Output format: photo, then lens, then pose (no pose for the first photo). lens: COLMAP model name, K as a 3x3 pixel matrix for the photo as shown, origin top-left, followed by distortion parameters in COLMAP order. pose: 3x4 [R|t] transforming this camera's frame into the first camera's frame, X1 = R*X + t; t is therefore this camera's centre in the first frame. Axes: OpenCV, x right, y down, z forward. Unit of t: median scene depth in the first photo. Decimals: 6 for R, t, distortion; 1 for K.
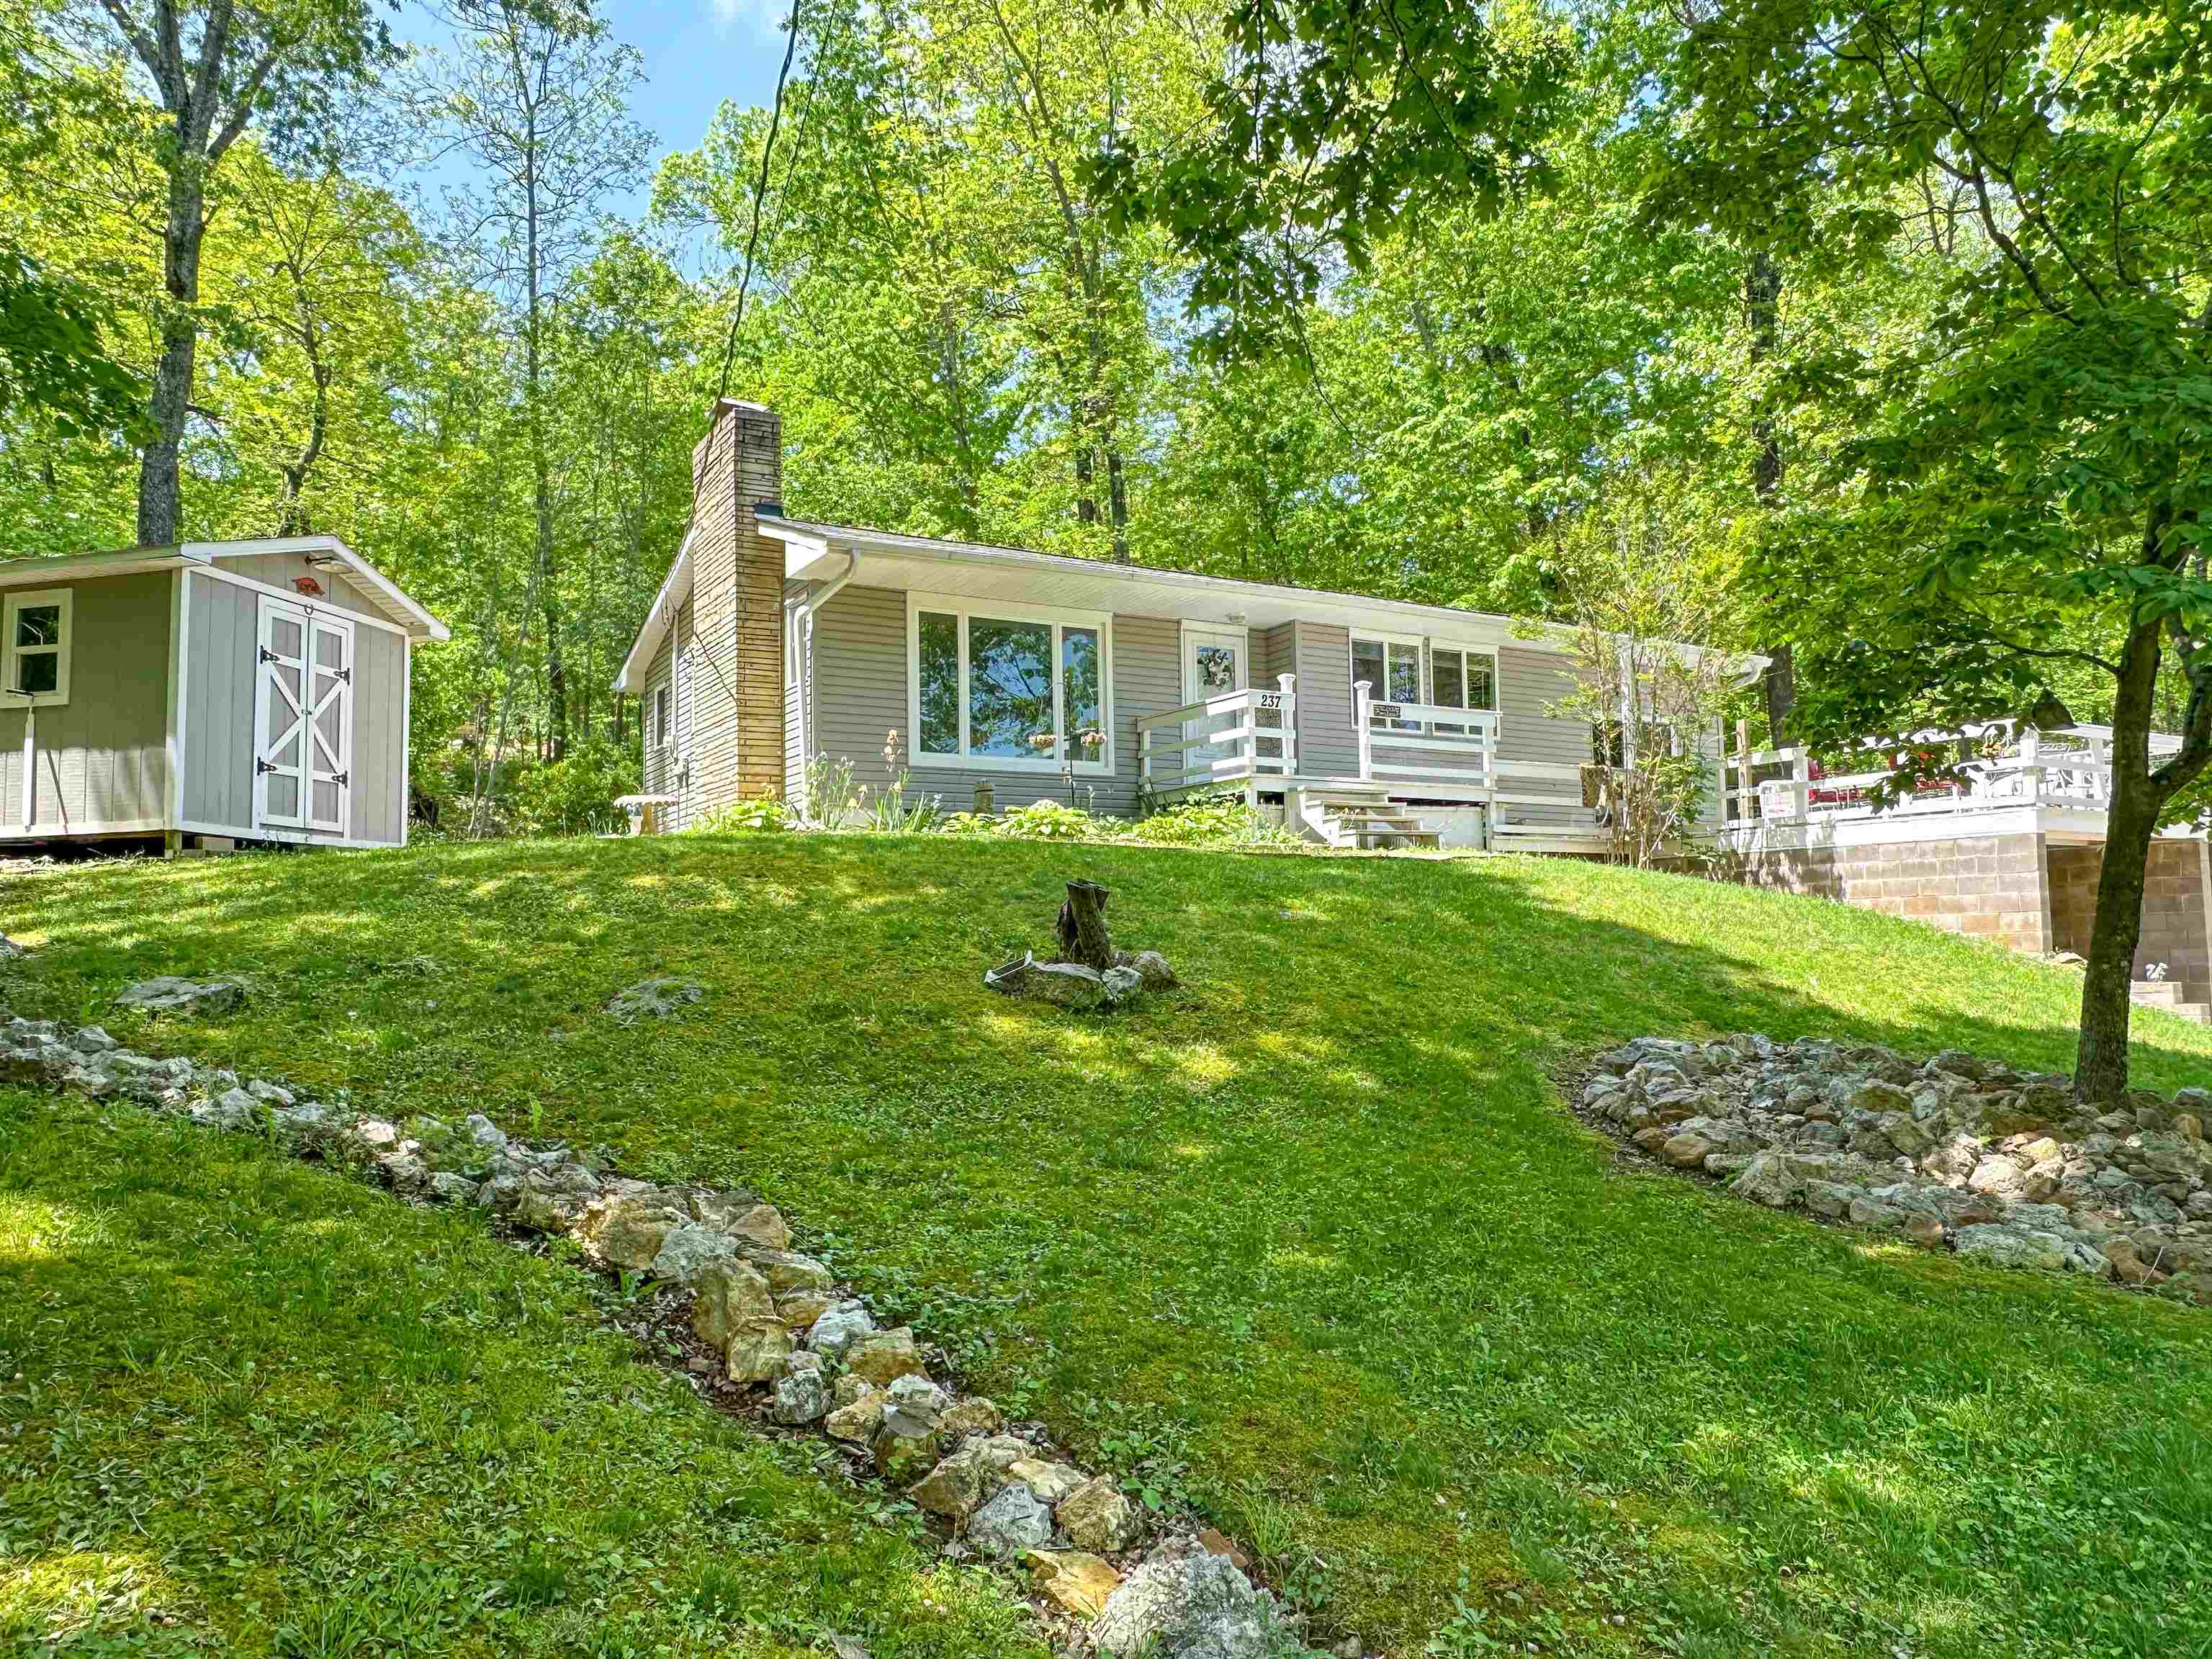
lens RADIAL K [[1552.7, 0, 1105.2], [0, 1552.7, 831.5], [0, 0, 1]] dist [-0.005494, -0.000396]
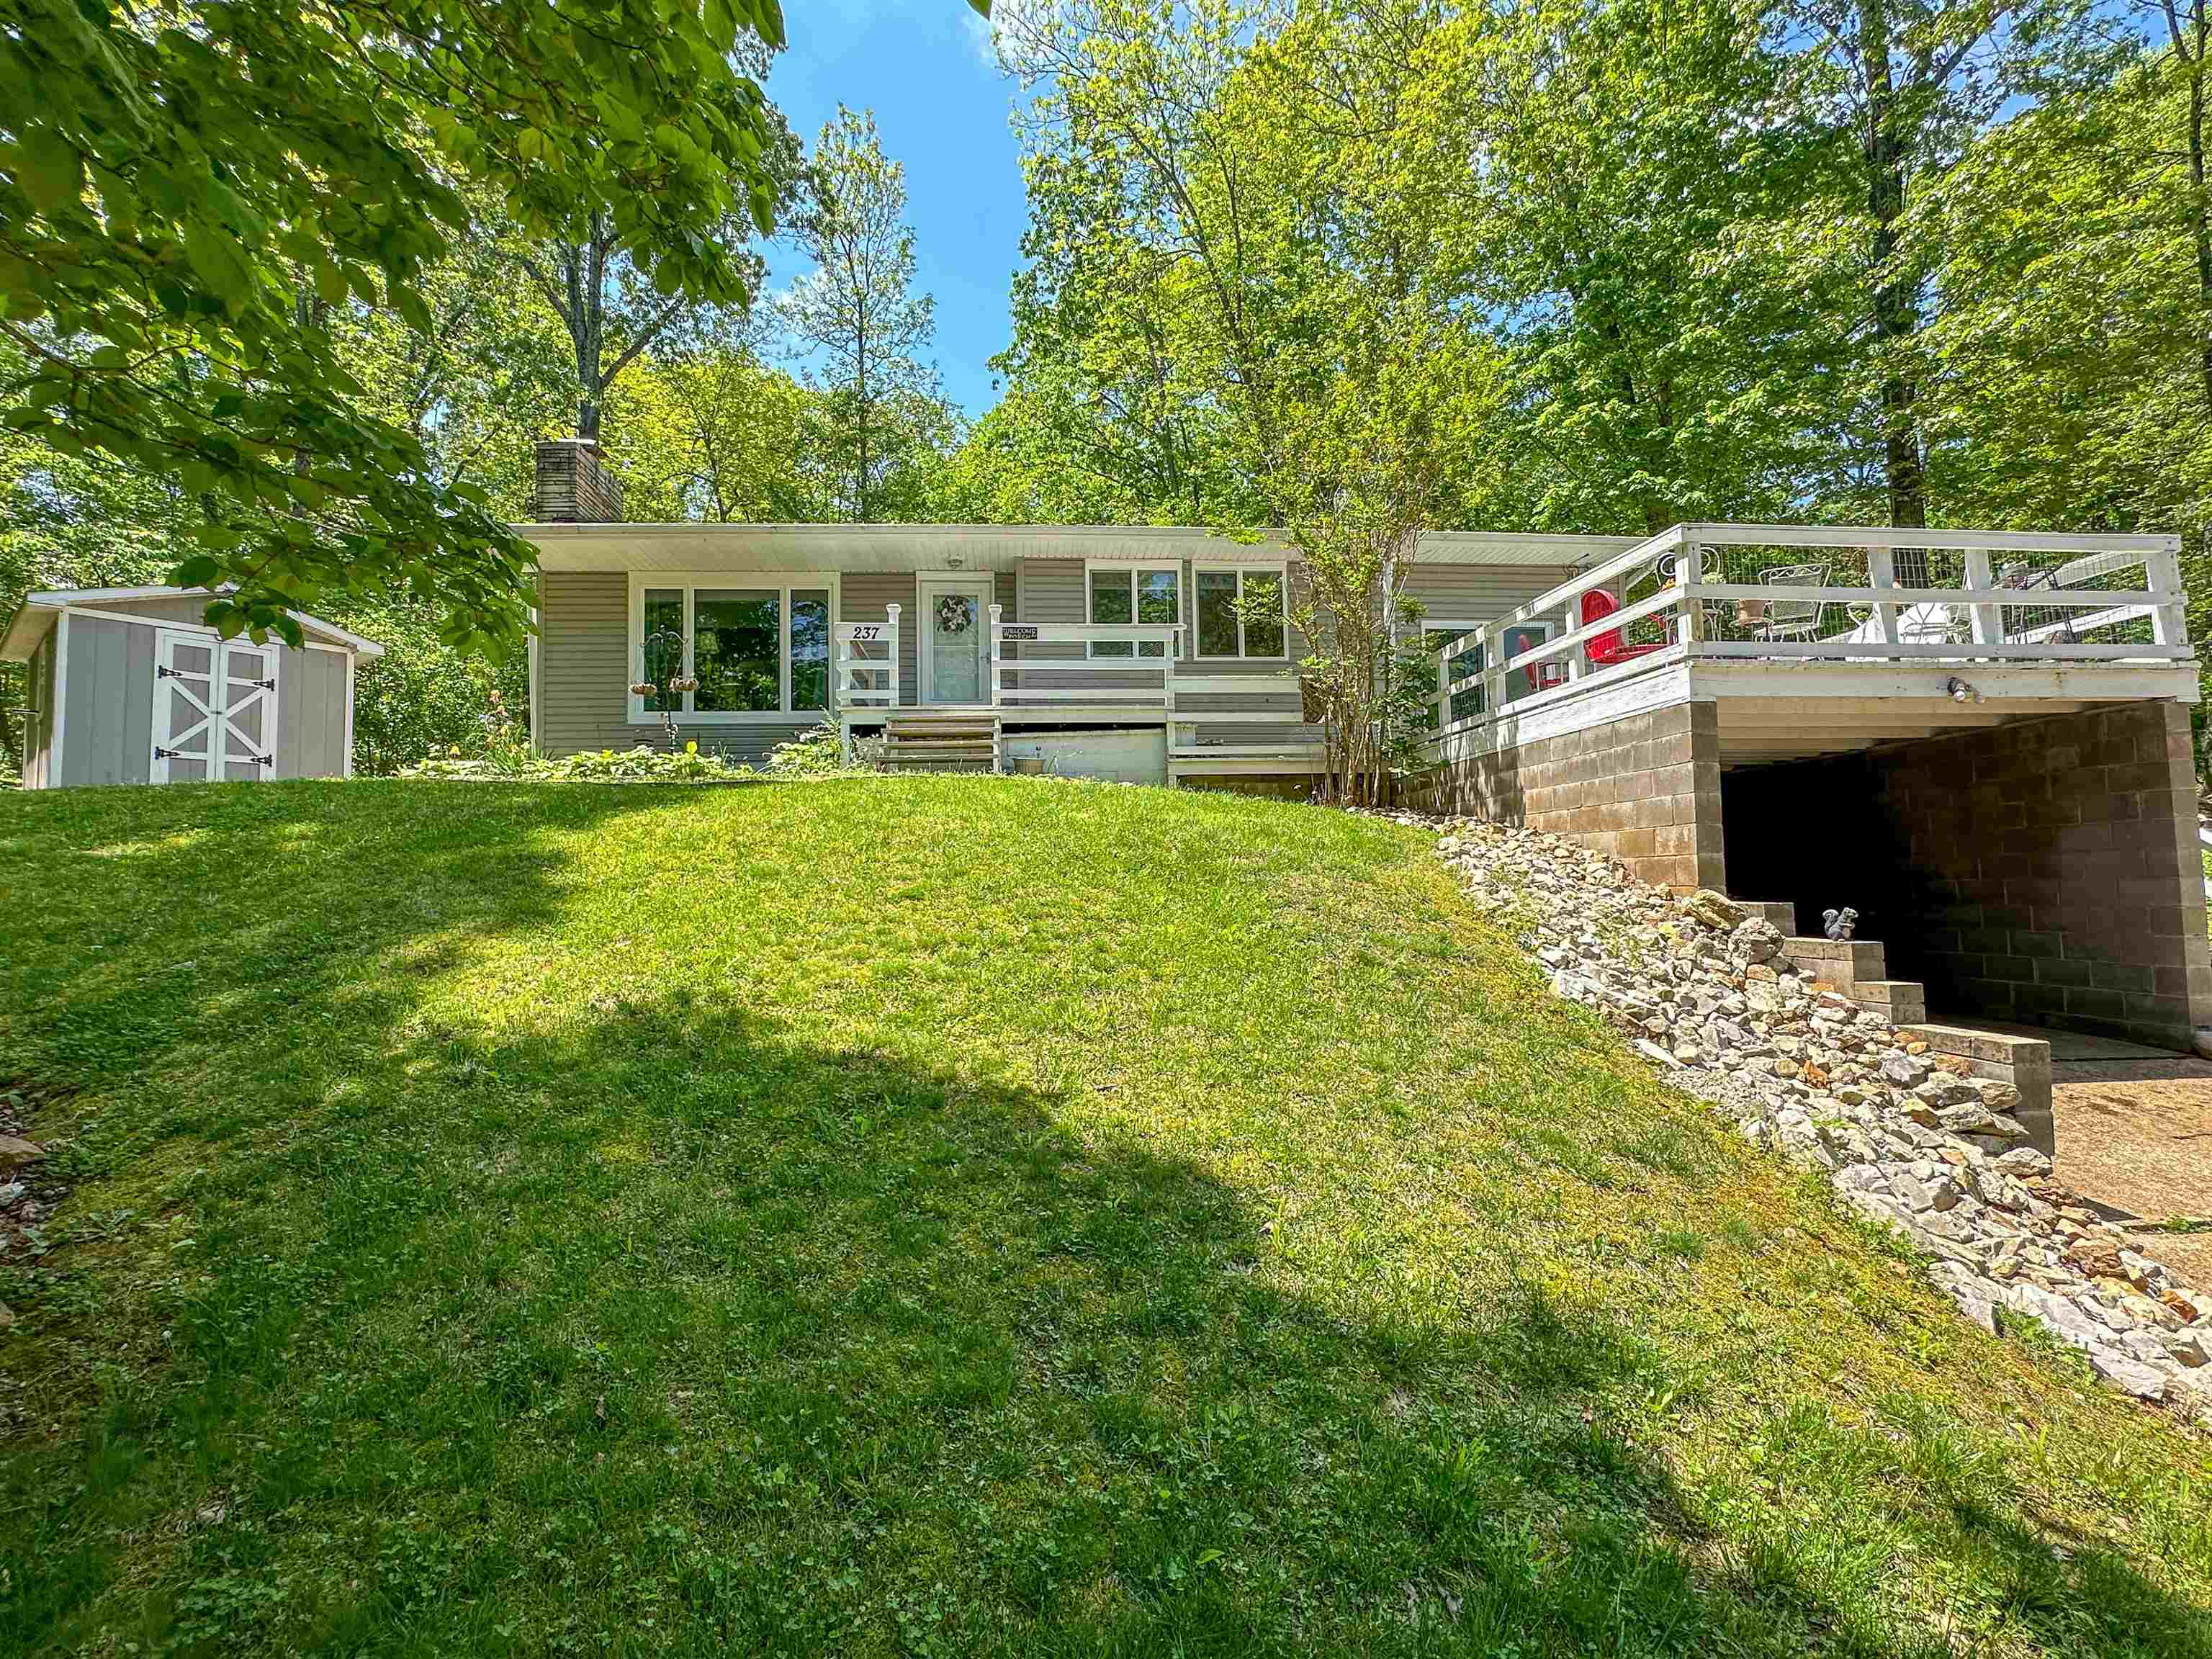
lens RADIAL K [[1035.2, 0, 1103.3], [0, 1035.2, 823.1], [0, 0, 1]] dist [0.001892, 0.000533]
pose [[0.894393, -0.027506, -0.446435, 0.509773], [0.037386, 0.999212, 0.013334, 0.032532], [0.445717, -0.028616, 0.894717, 0.450711]]
